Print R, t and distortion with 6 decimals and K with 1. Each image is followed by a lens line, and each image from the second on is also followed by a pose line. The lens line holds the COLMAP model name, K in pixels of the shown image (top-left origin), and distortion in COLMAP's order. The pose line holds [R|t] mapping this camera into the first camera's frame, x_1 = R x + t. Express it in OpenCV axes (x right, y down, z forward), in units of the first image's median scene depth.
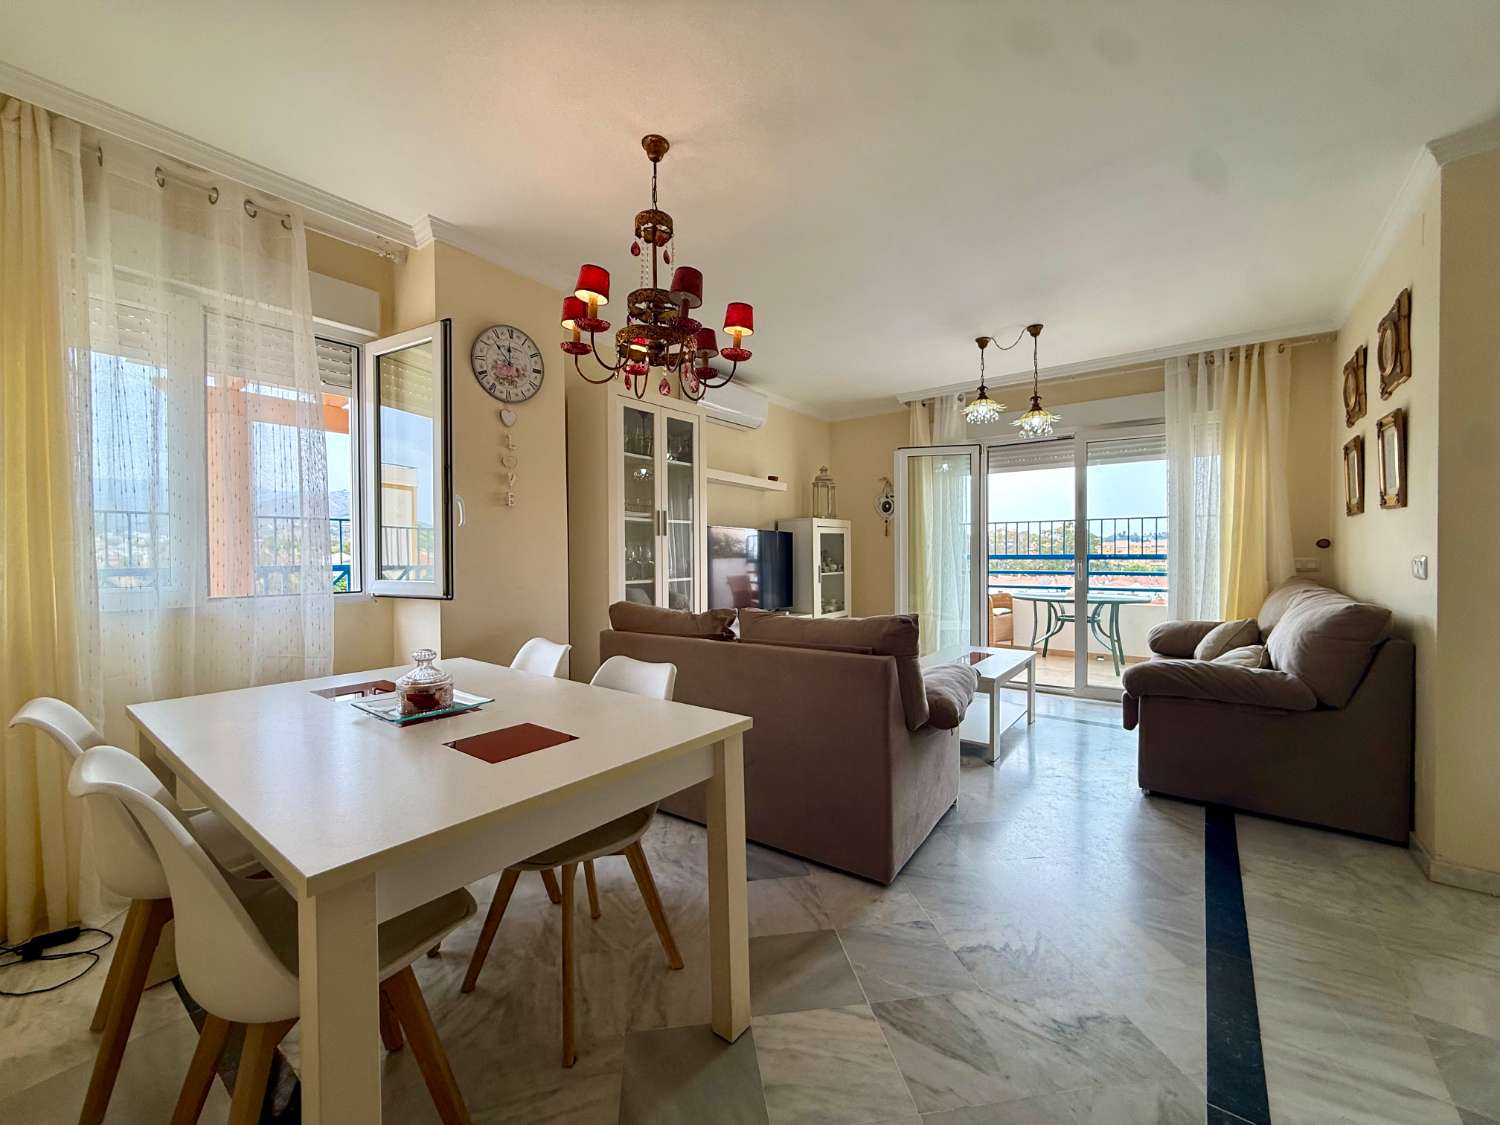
lens RADIAL K [[590.6, 0, 740.6], [0, 590.6, 560.8], [0, 0, 1]] dist [-0.001687, 0.000070]
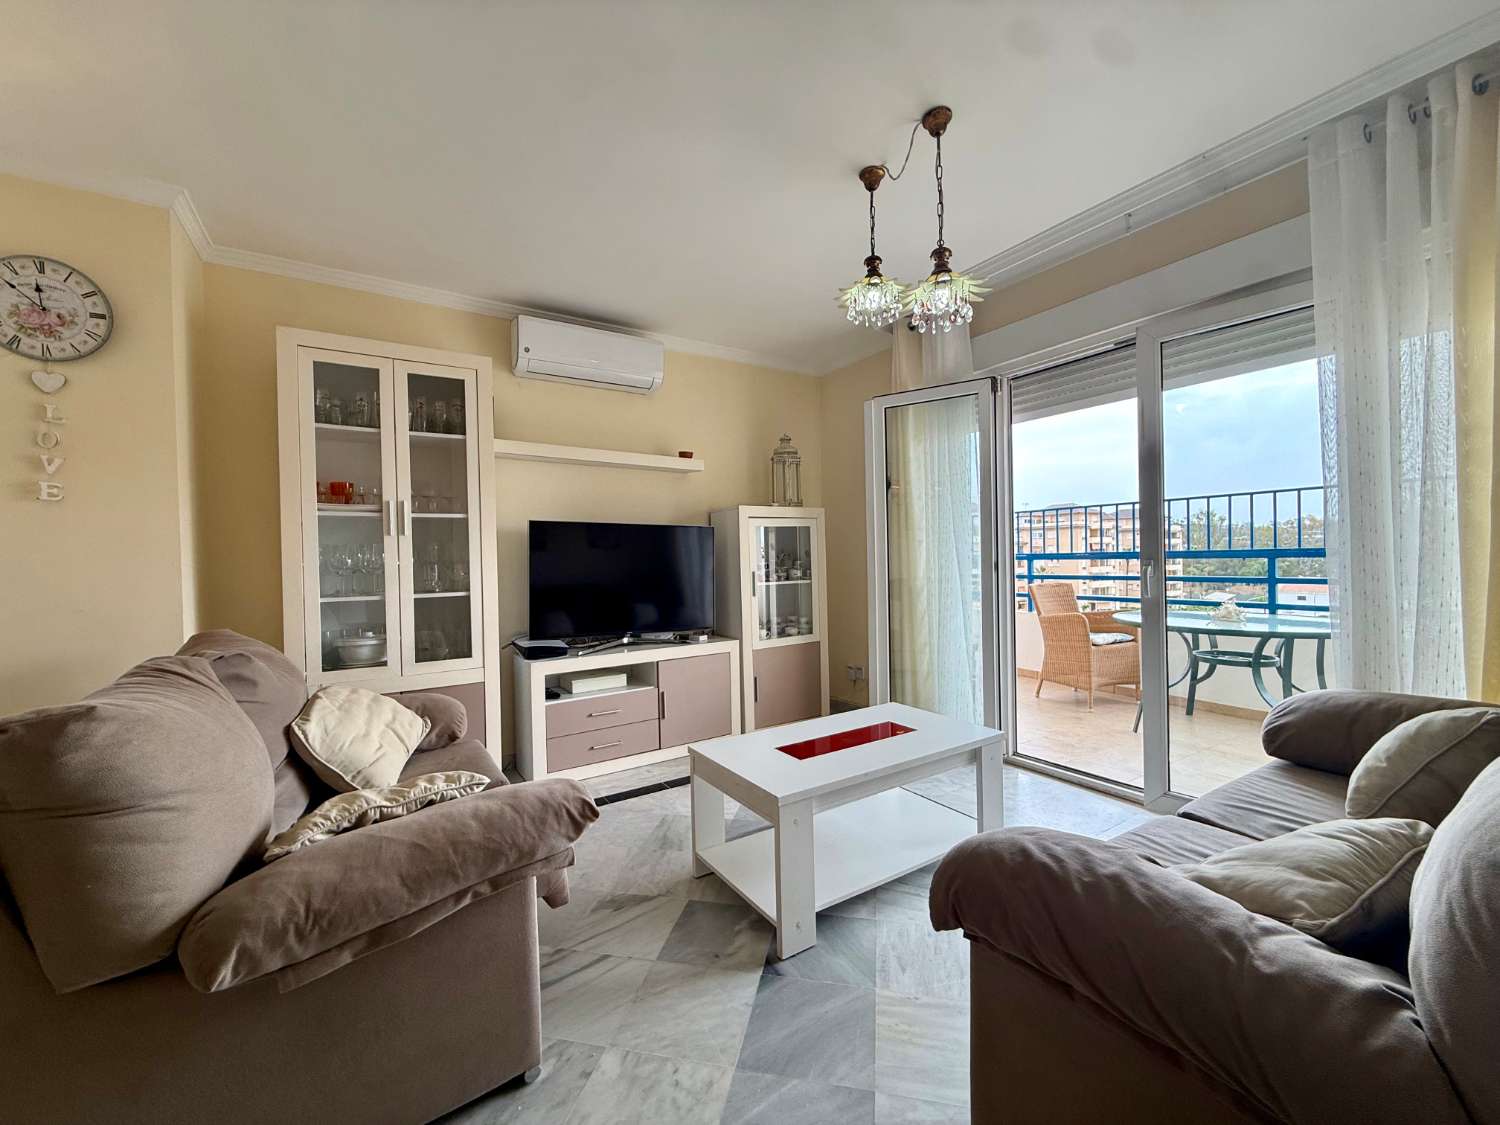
lens RADIAL K [[590.6, 0, 740.6], [0, 590.6, 560.8], [0, 0, 1]] dist [-0.001687, 0.000070]
pose [[0.940859, -0.010286, -0.338641, 0.462883], [0.009507, 0.999947, -0.003960, -0.003408], [0.338664, 0.000507, 0.940907, 0.408741]]
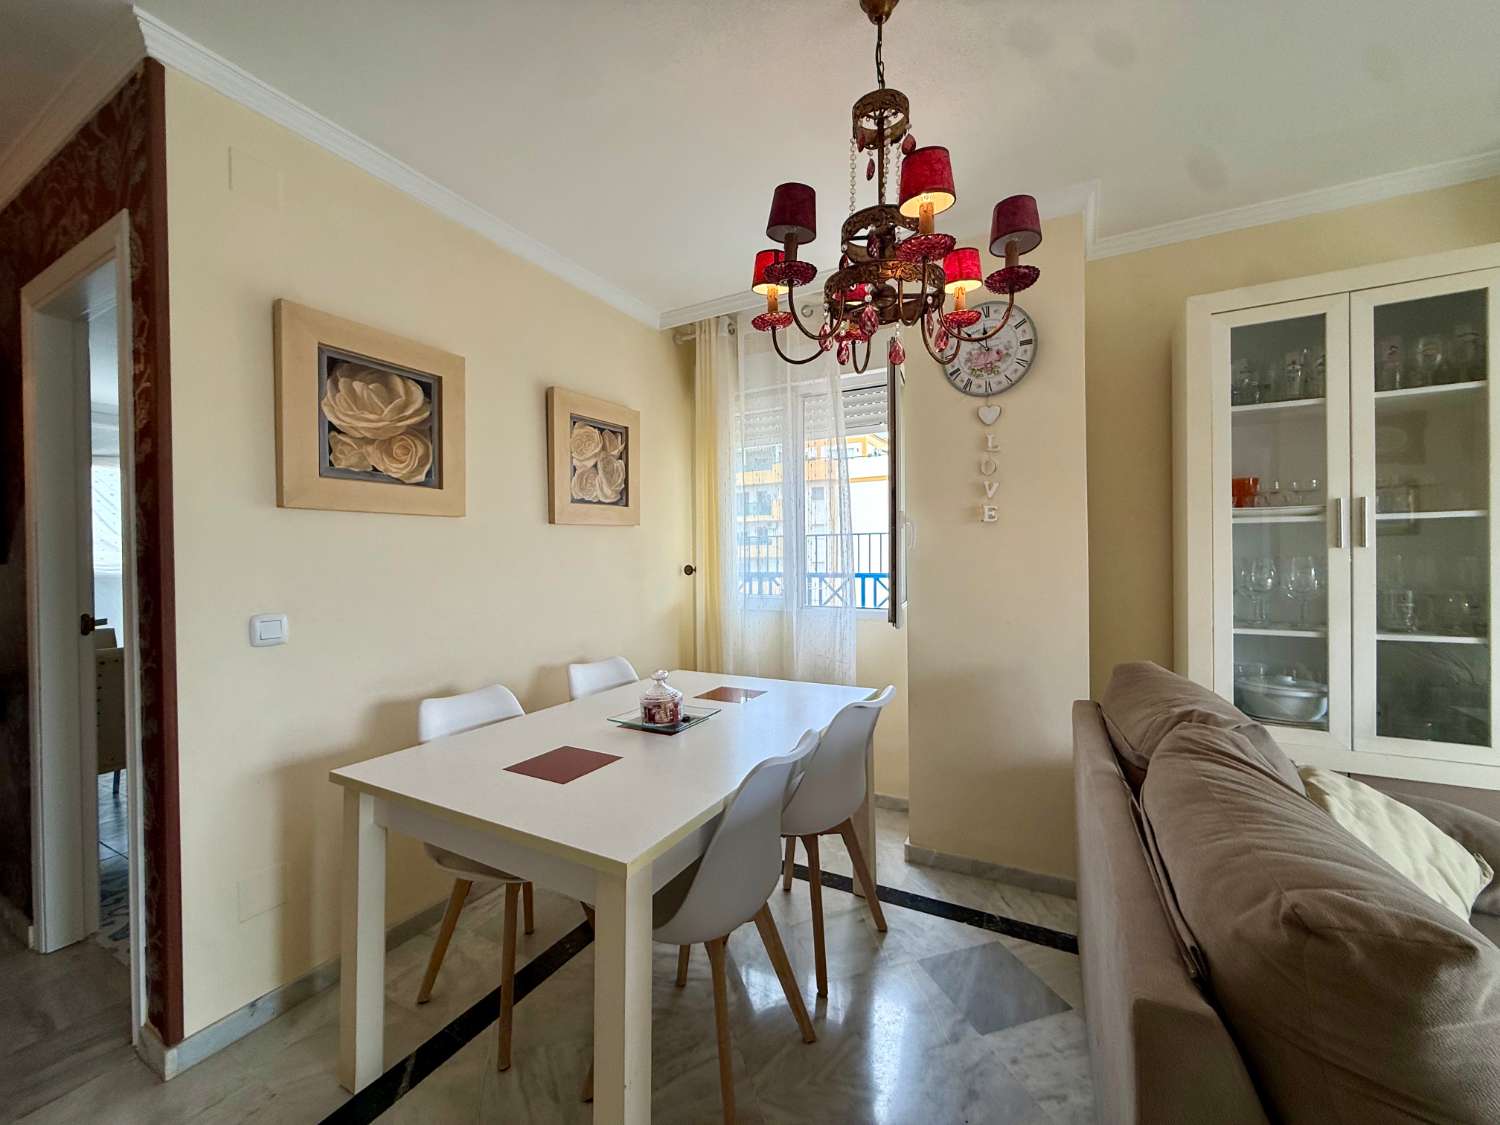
lens RADIAL K [[604.0, 0, 750.0], [0, 604.0, 562.5], [0, 0, 1]] dist [-0.000980, -0.000329]
pose [[0.157187, 0.015648, -0.987445, 0.267429], [-0.002174, 0.999878, 0.015499, -0.032422], [0.987567, -0.000290, 0.157201, 0.367658]]
